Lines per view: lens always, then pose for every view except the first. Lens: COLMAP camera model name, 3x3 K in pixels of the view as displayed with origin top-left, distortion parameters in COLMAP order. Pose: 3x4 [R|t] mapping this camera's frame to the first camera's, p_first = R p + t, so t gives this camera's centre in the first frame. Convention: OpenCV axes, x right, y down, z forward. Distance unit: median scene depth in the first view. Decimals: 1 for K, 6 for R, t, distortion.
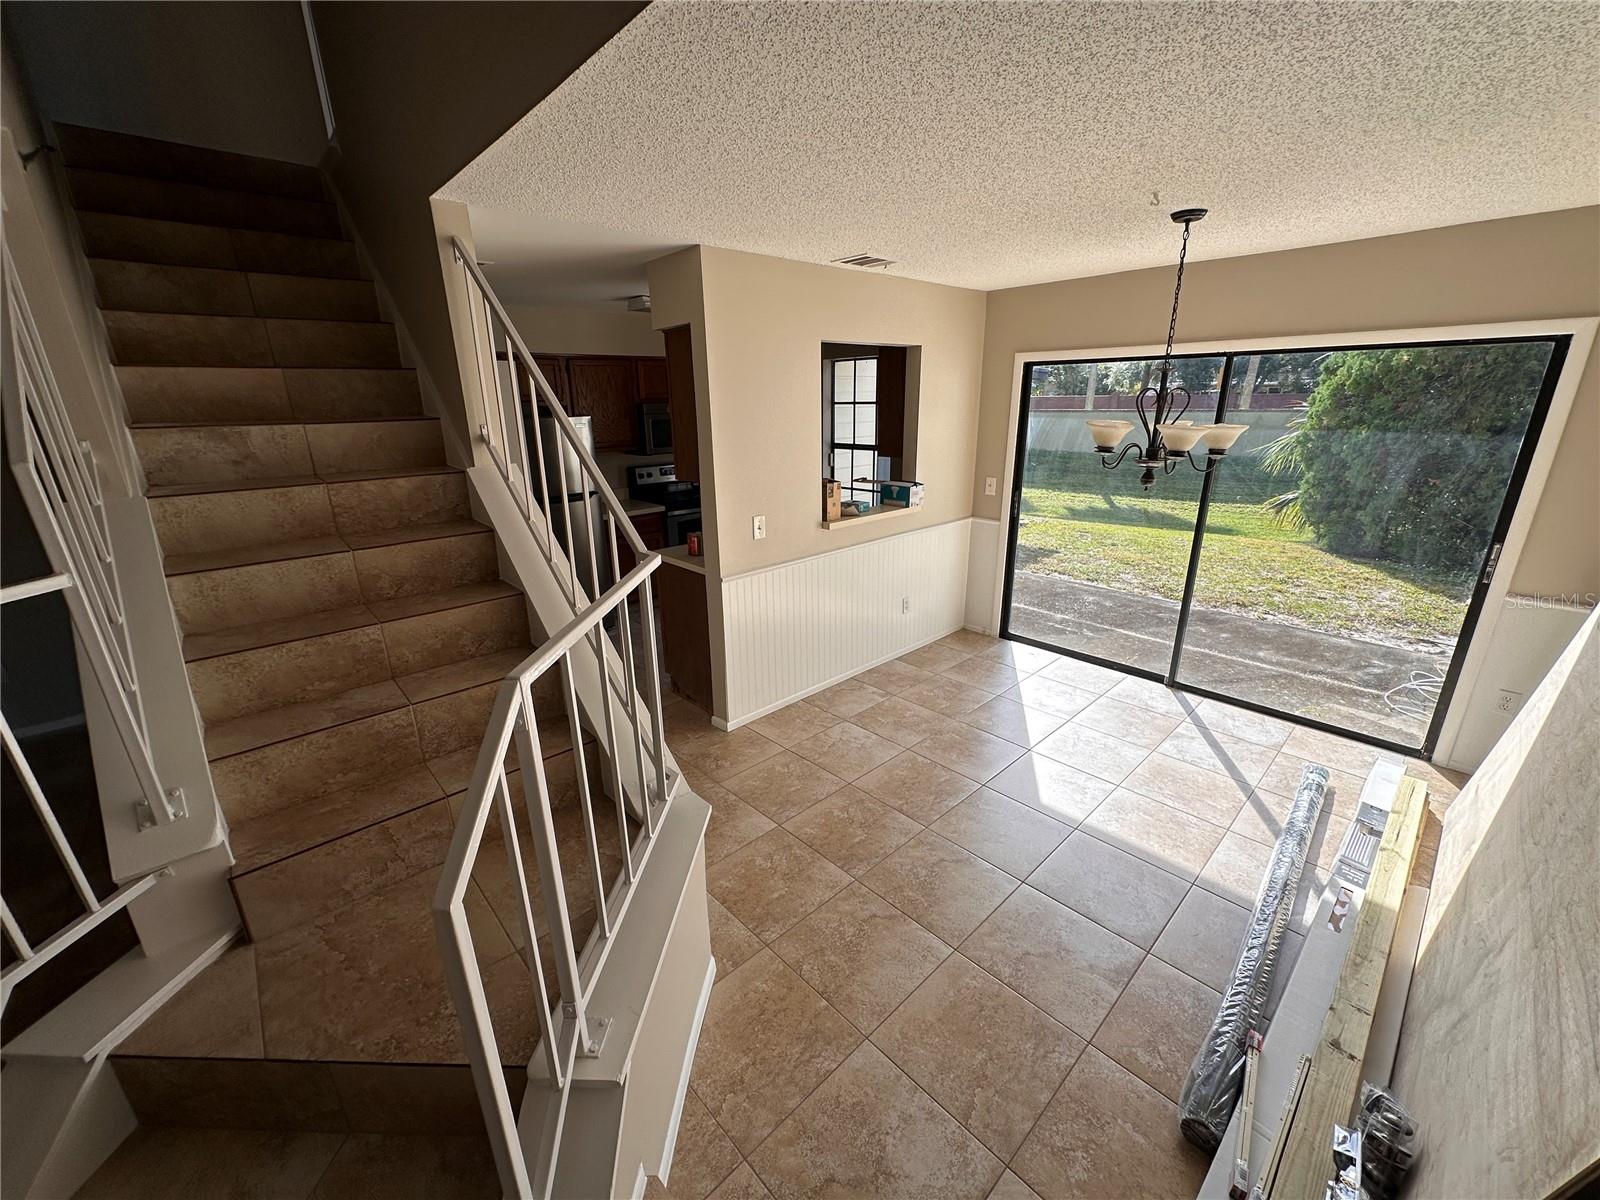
lens RADIAL K [[636.7, 0, 796.6], [0, 636.7, 602.0], [0, 0, 1]] dist [-0.004146, 0.000771]
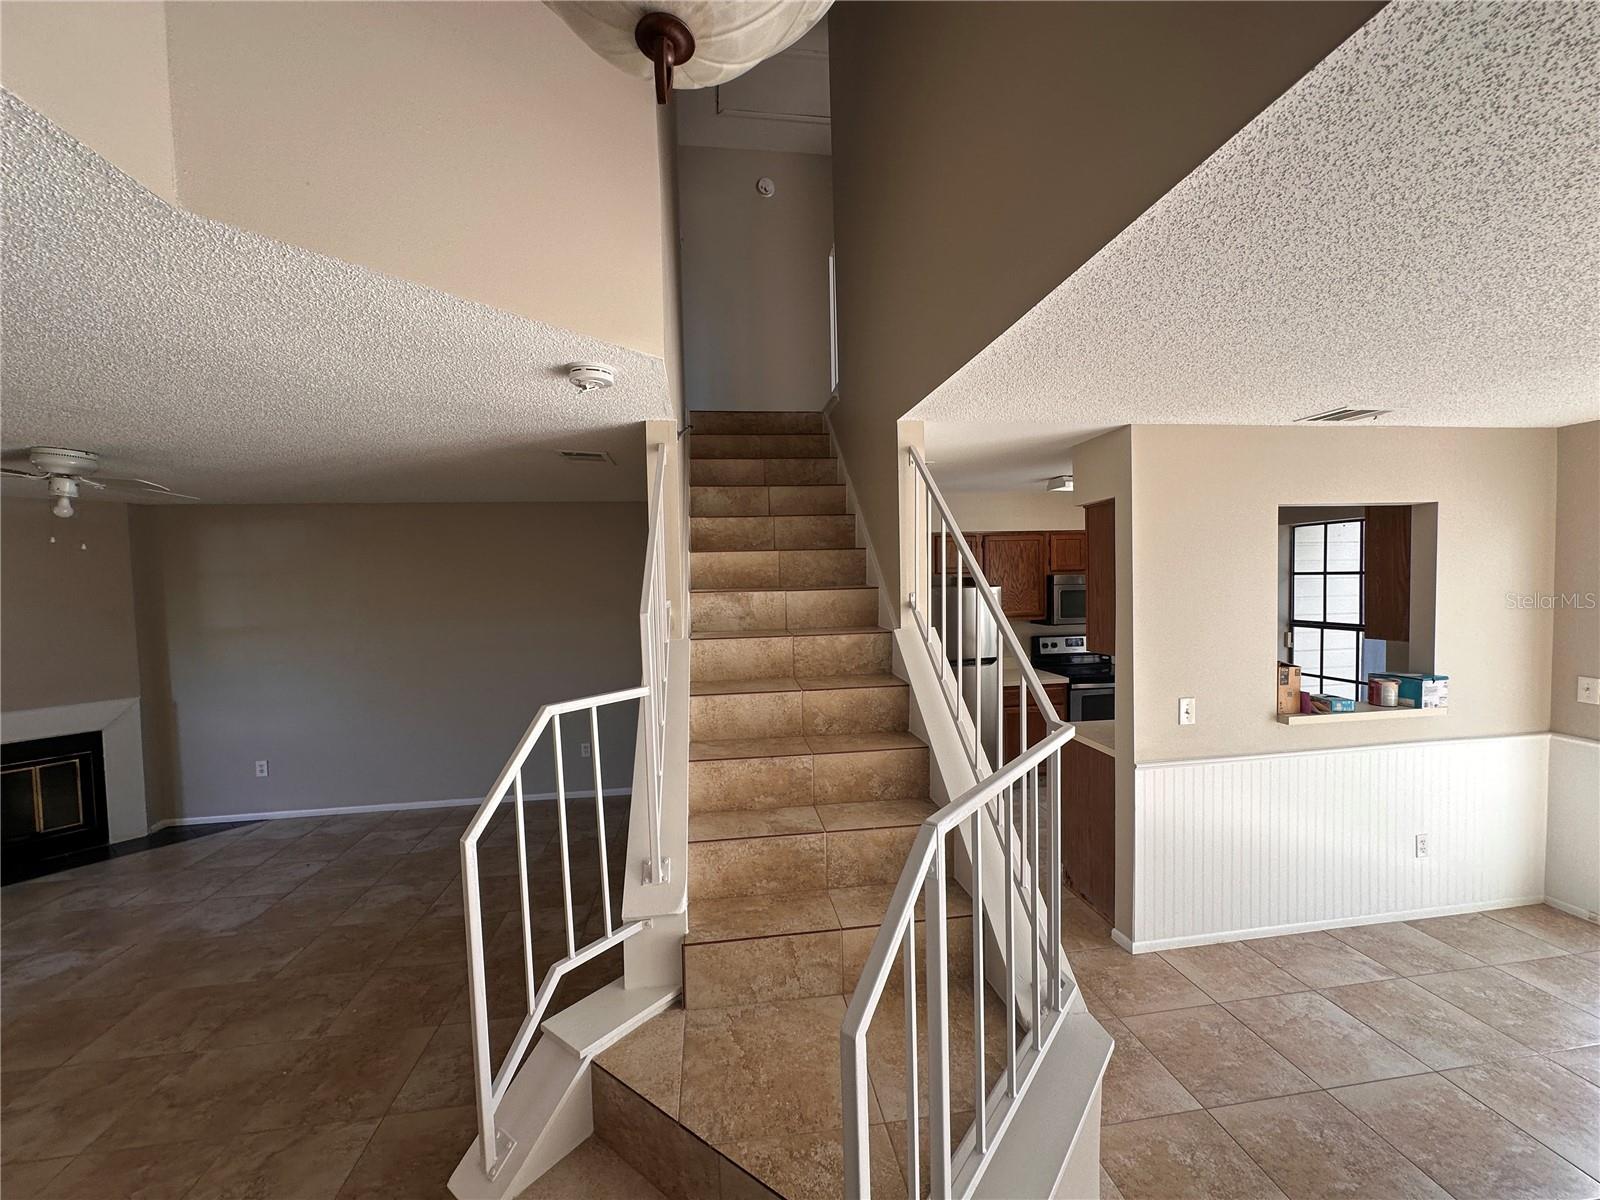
lens RADIAL K [[636.7, 0, 796.6], [0, 636.7, 602.0], [0, 0, 1]] dist [-0.004146, 0.000771]
pose [[0.824144, 0.019834, -0.566033, -0.015263], [-0.164691, 0.964595, -0.205991, 0.007226], [0.541907, 0.262987, 0.798232, -0.024845]]
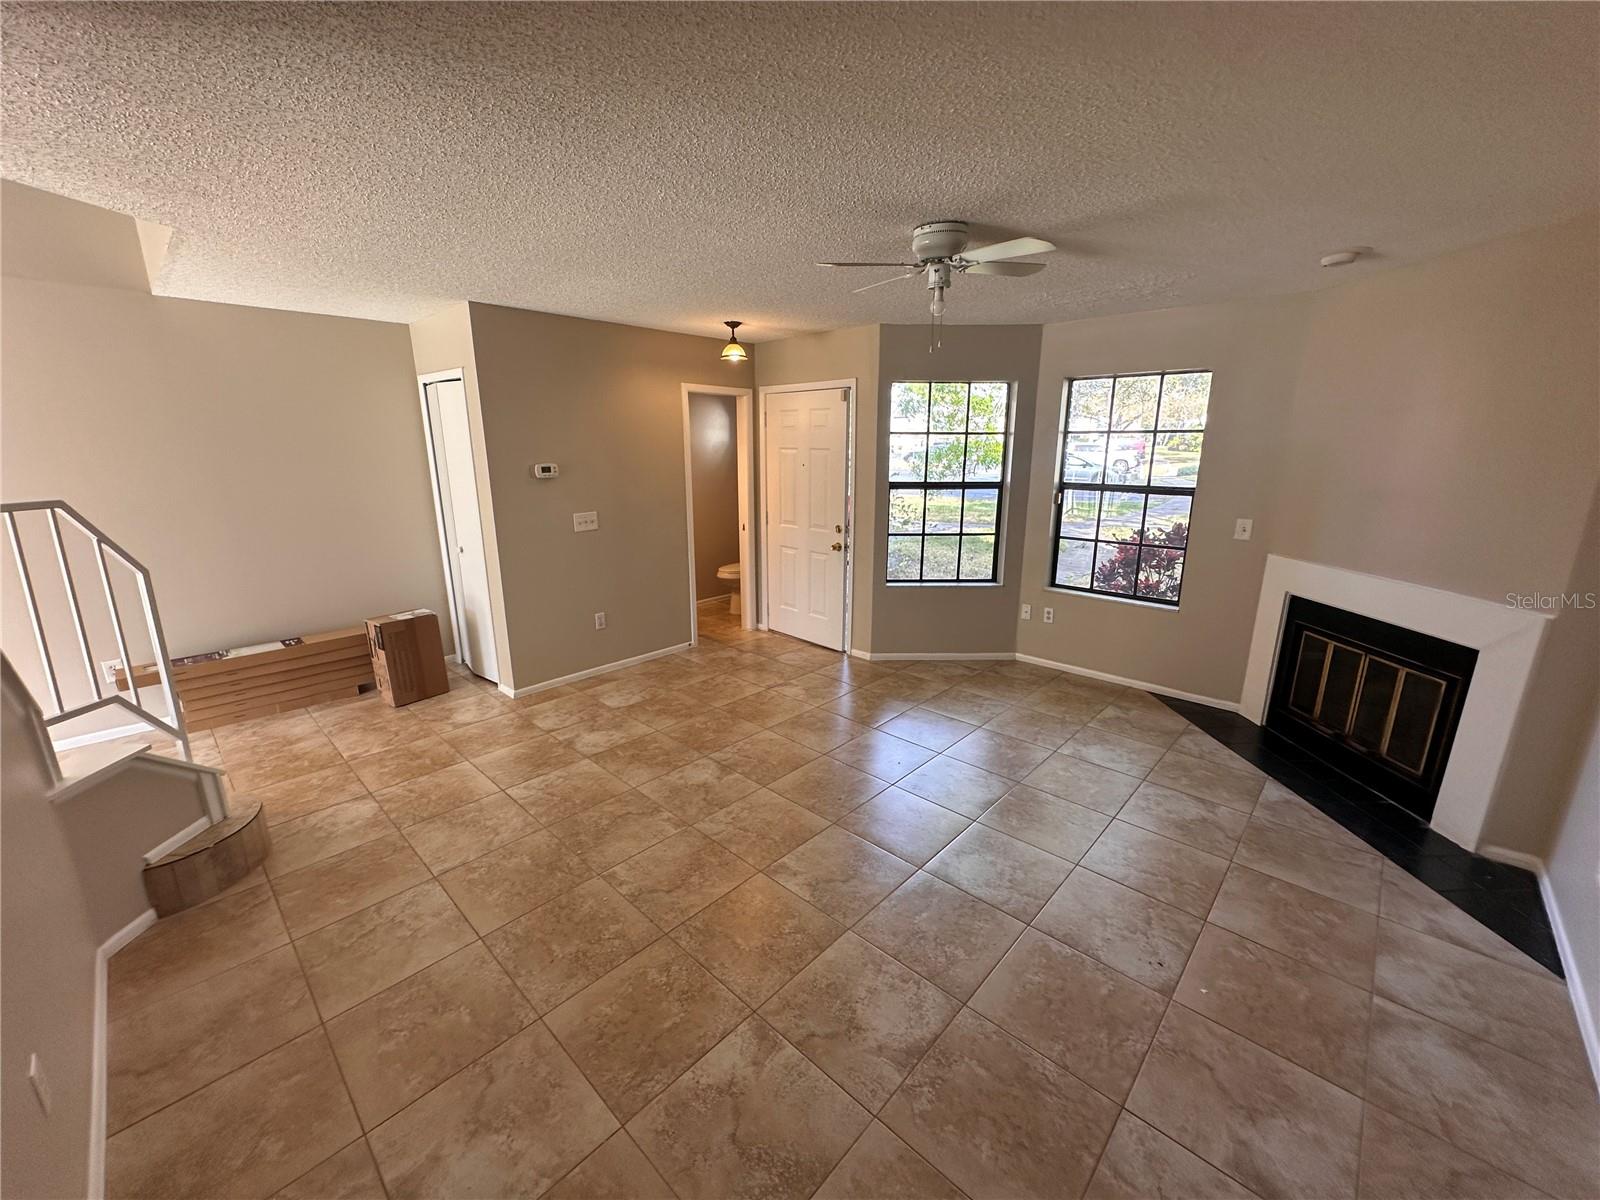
lens RADIAL K [[636.7, 0, 796.6], [0, 636.7, 602.0], [0, 0, 1]] dist [-0.004146, 0.000771]
pose [[-0.997494, 0.032437, -0.062871, -1.025798], [-0.005969, 0.846936, 0.531661, -0.208574], [0.070493, 0.530704, -0.844621, 0.824897]]
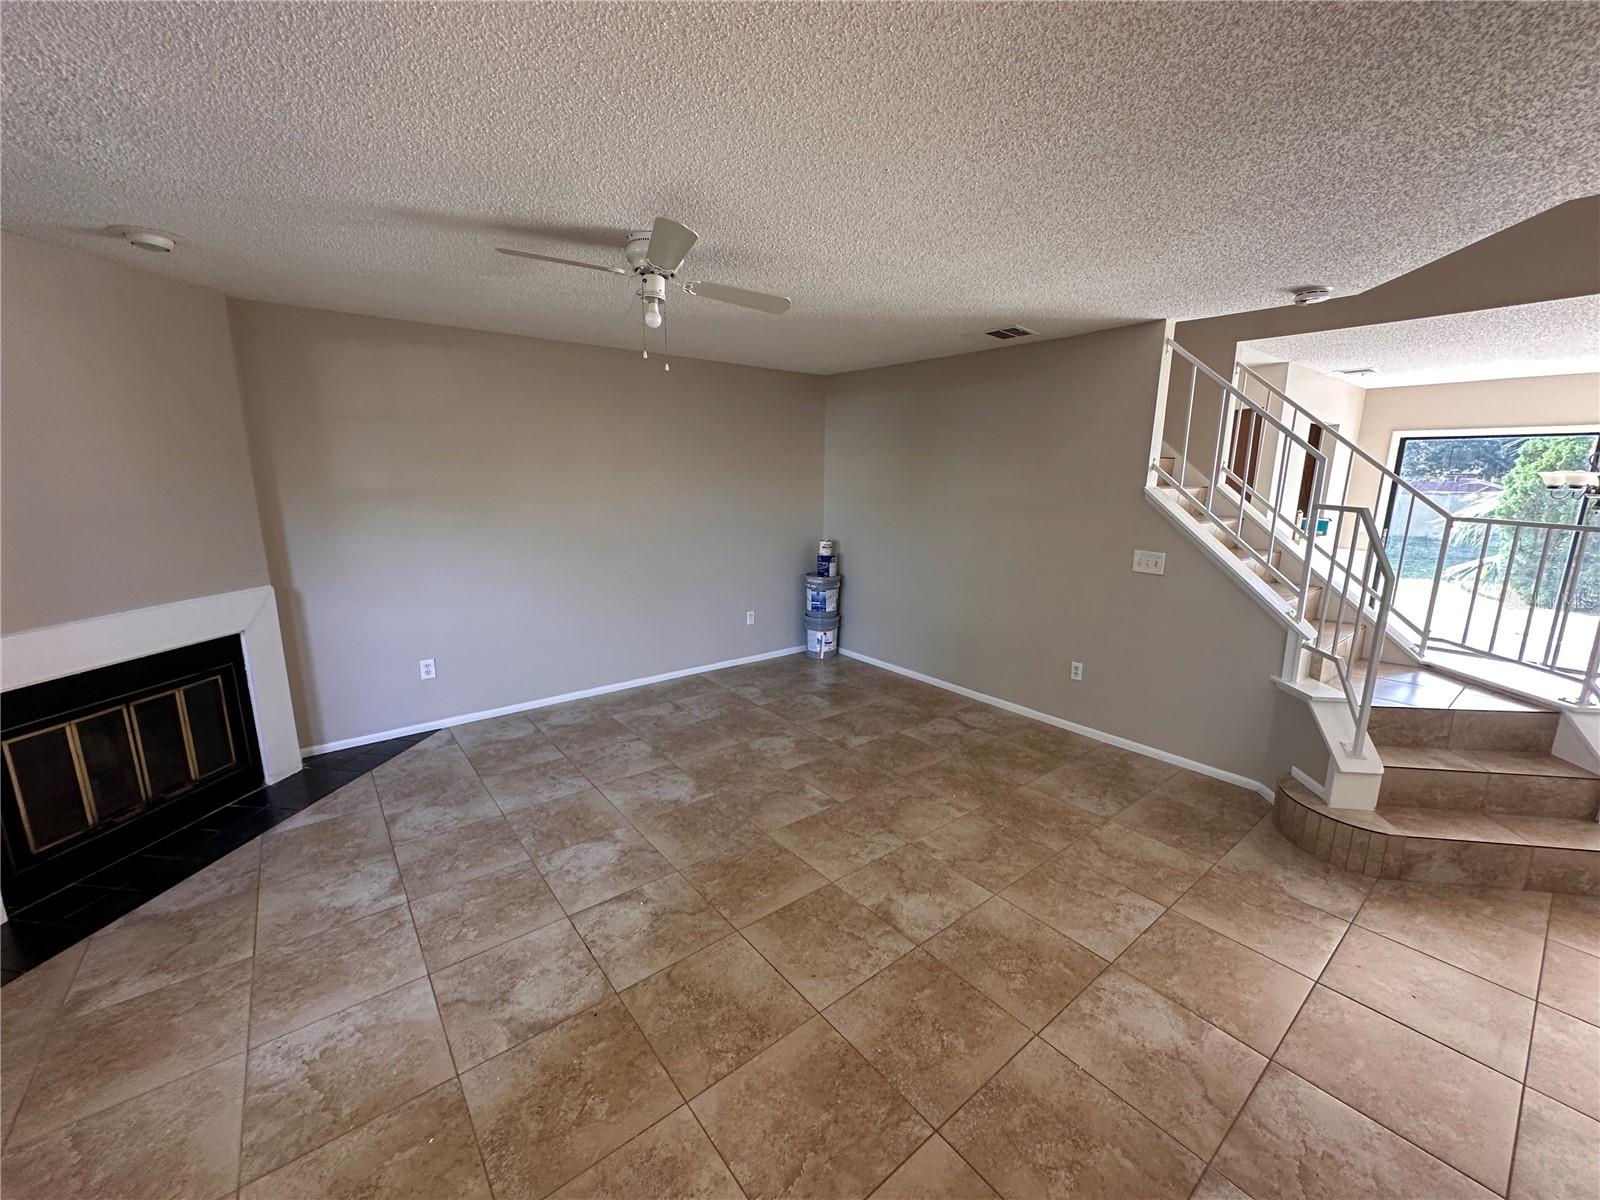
lens RADIAL K [[636.7, 0, 796.6], [0, 636.7, 602.0], [0, 0, 1]] dist [-0.004146, 0.000771]
pose [[0.996948, 0.034597, -0.069982, -1.028586], [-0.042266, 0.992891, -0.111266, 0.242343], [0.065635, 0.113884, 0.991324, -0.523314]]
